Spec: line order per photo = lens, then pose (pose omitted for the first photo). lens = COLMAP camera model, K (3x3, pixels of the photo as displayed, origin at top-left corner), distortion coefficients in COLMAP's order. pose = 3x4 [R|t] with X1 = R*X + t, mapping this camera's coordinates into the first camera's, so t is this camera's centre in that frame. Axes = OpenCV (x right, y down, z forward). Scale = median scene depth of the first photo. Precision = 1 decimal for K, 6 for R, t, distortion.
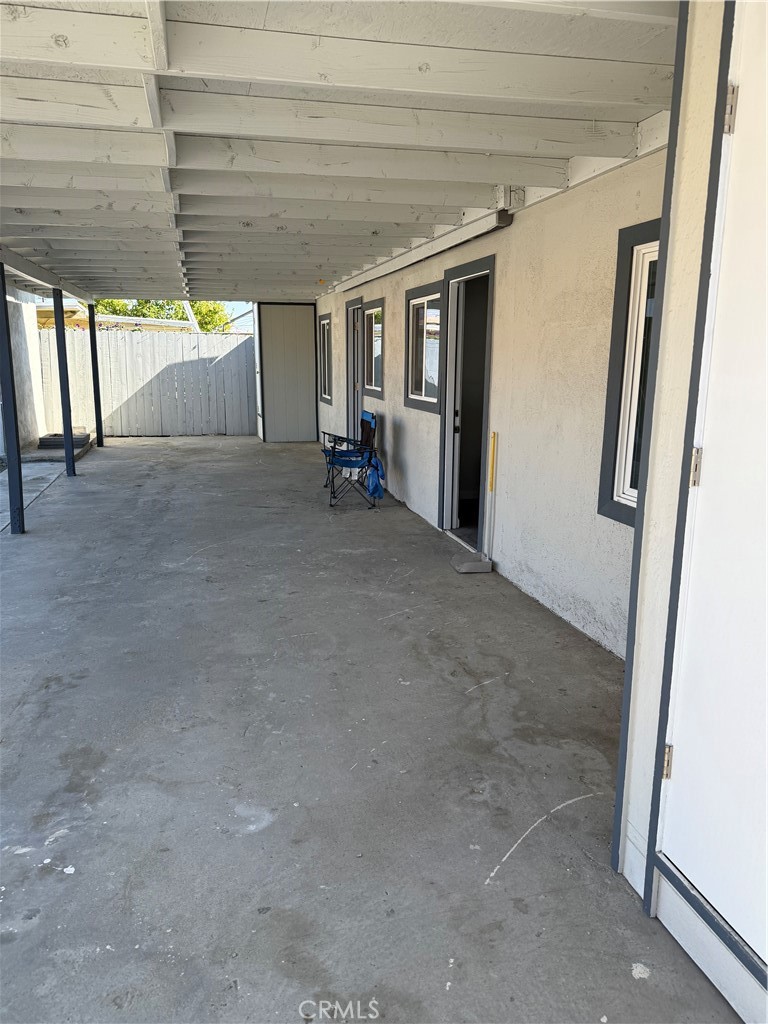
lens RADIAL K [[723.7, 0, 374.8], [0, 723.7, 507.0], [0, 0, 1]] dist [0.054167, -0.063276]
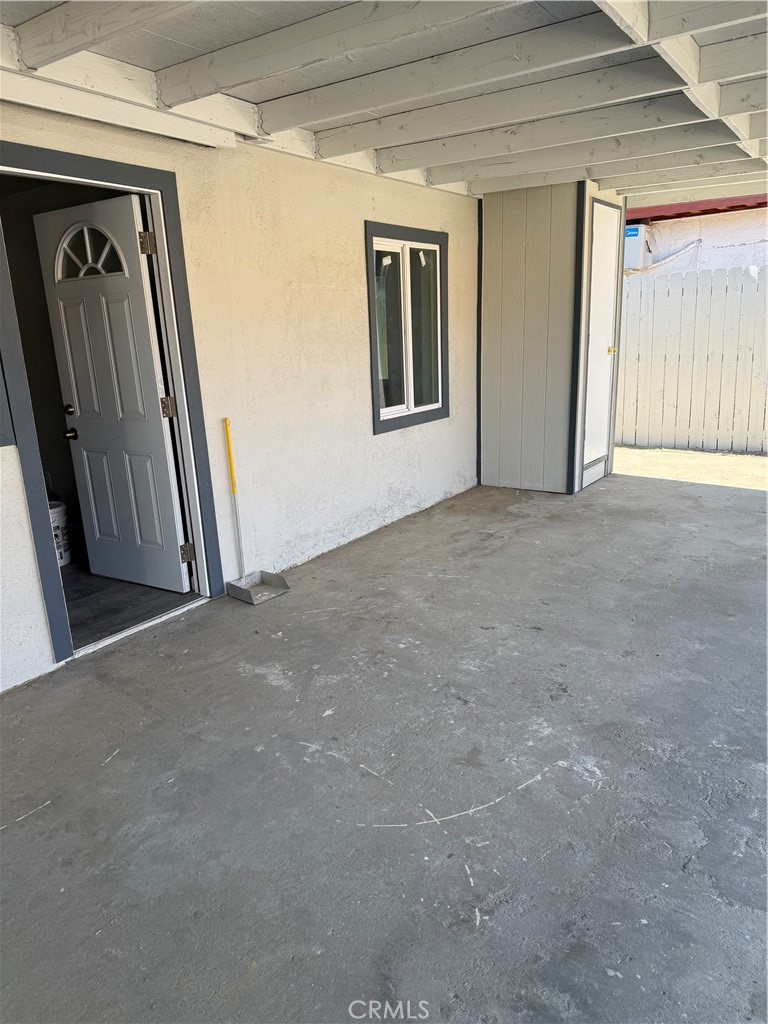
lens RADIAL K [[723.7, 0, 376.6], [0, 723.7, 518.0], [0, 0, 1]] dist [0.054167, -0.063276]
pose [[-0.661938, -0.174858, 0.728878, -0.663523], [0.188830, 0.902146, 0.387912, -0.351107], [-0.725384, 0.394408, -0.564146, 1.715784]]
